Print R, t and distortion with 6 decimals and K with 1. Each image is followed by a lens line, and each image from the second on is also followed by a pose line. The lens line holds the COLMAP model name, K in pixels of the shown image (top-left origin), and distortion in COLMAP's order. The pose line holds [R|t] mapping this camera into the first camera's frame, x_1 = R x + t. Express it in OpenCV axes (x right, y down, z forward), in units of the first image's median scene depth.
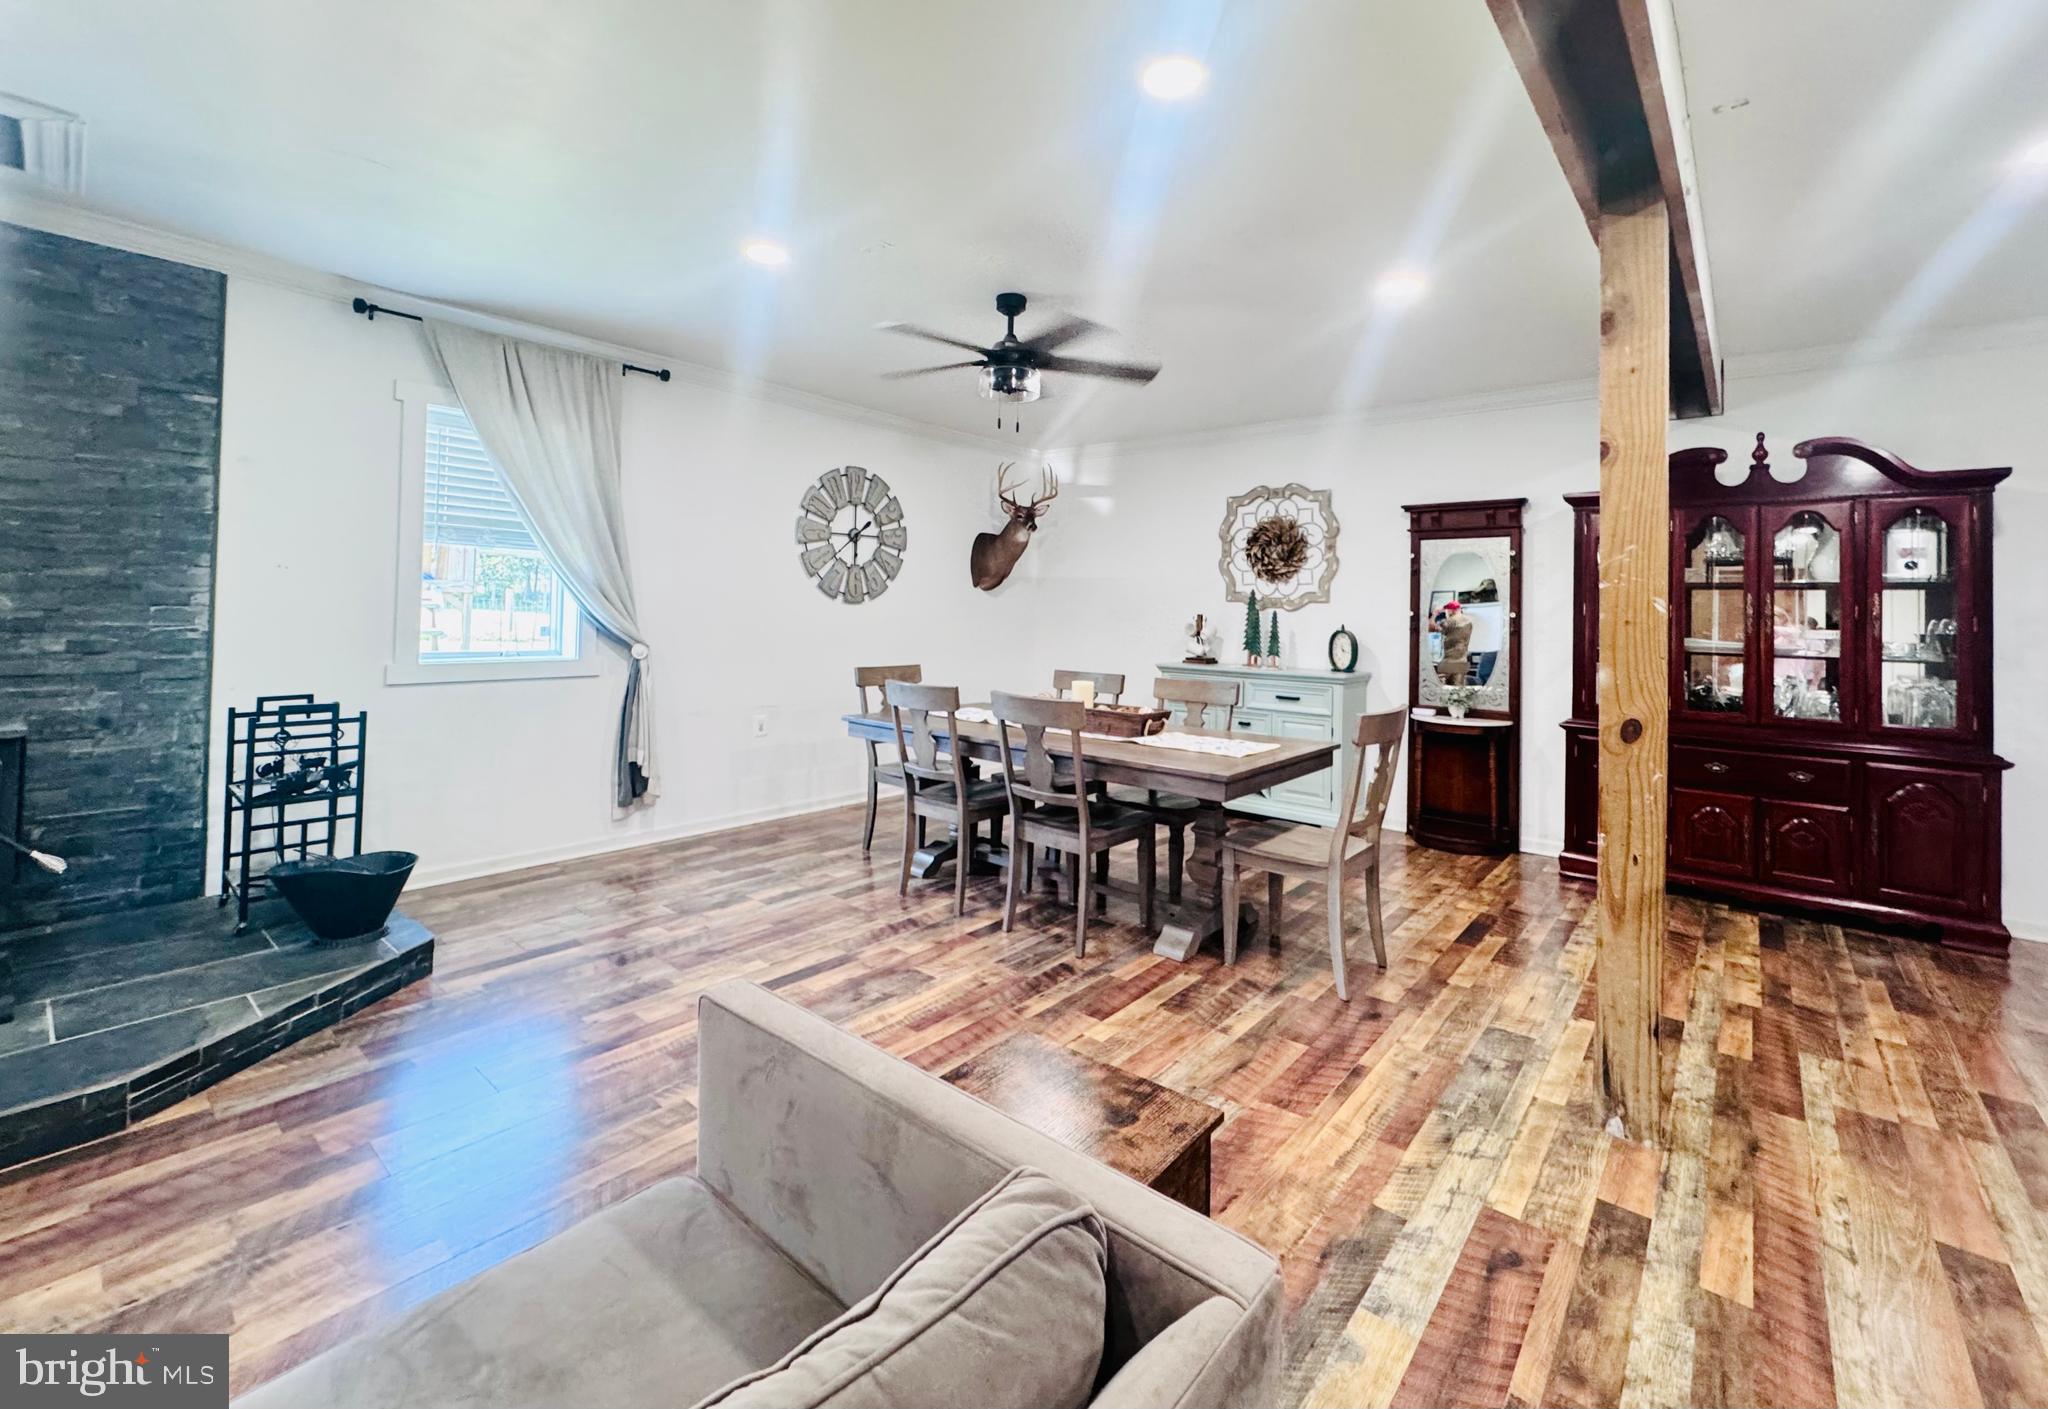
lens RADIAL K [[862.9, 0, 1019.7], [0, 862.9, 594.1], [0, 0, 1]] dist [-0.001959, 0.000307]
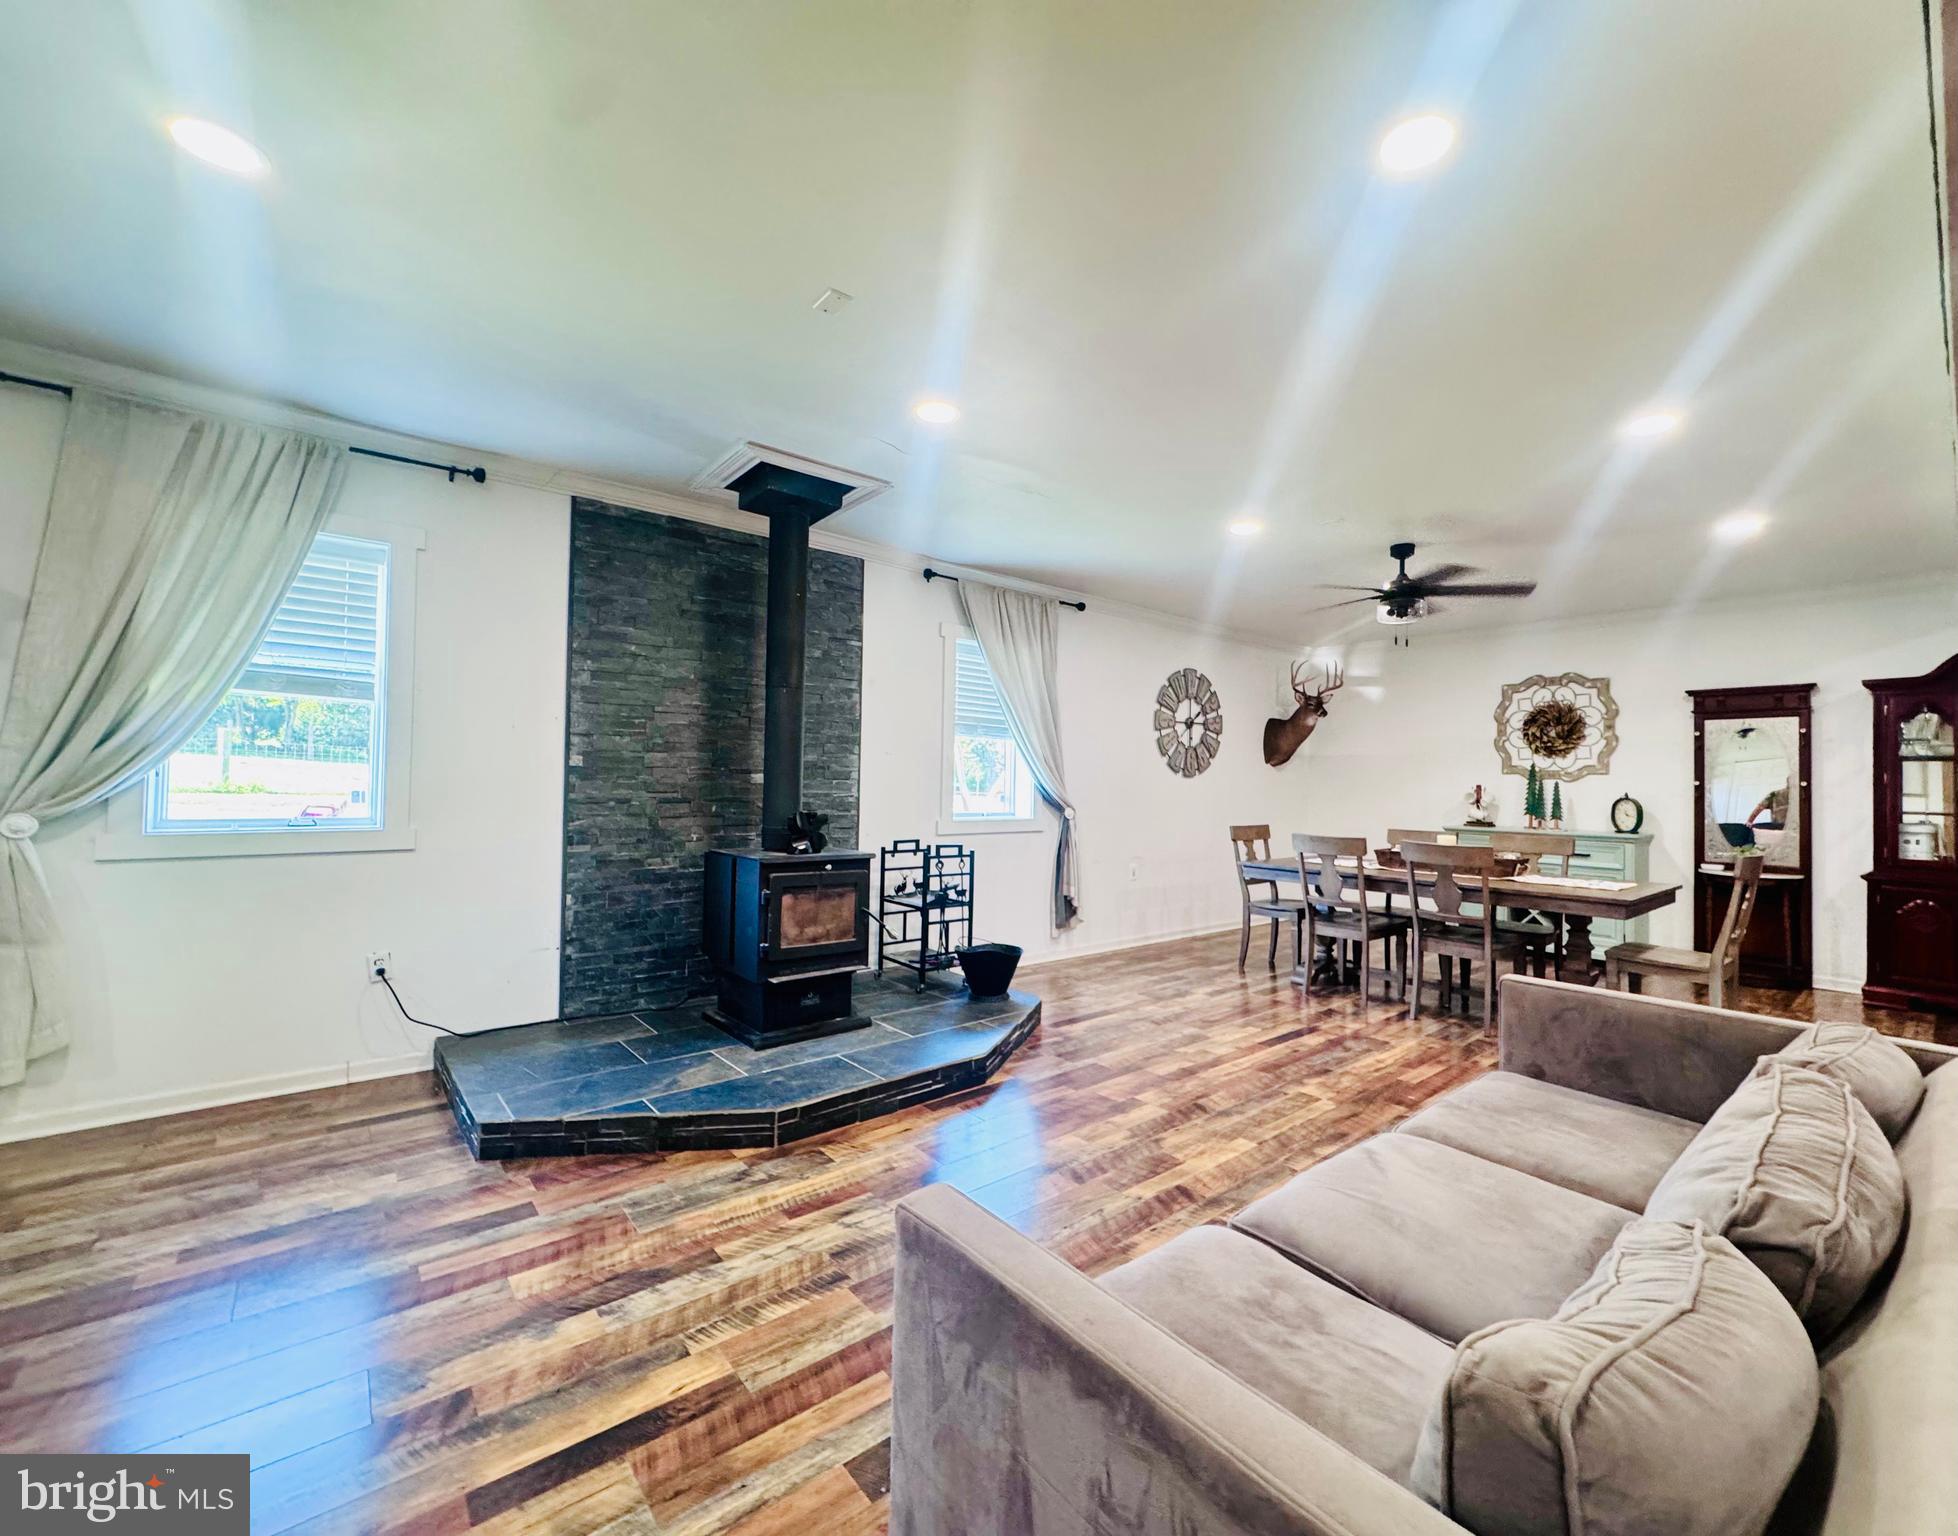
lens RADIAL K [[839.0, 0, 979.0], [0, 839.0, 768.0], [0, 0, 1]] dist [0.003018, 0.000437]
pose [[0.987997, -0.006664, -0.154331, -0.327281], [0.006415, 0.999977, -0.002113, -0.001942], [0.154341, 0.001098, 0.988017, -0.272833]]
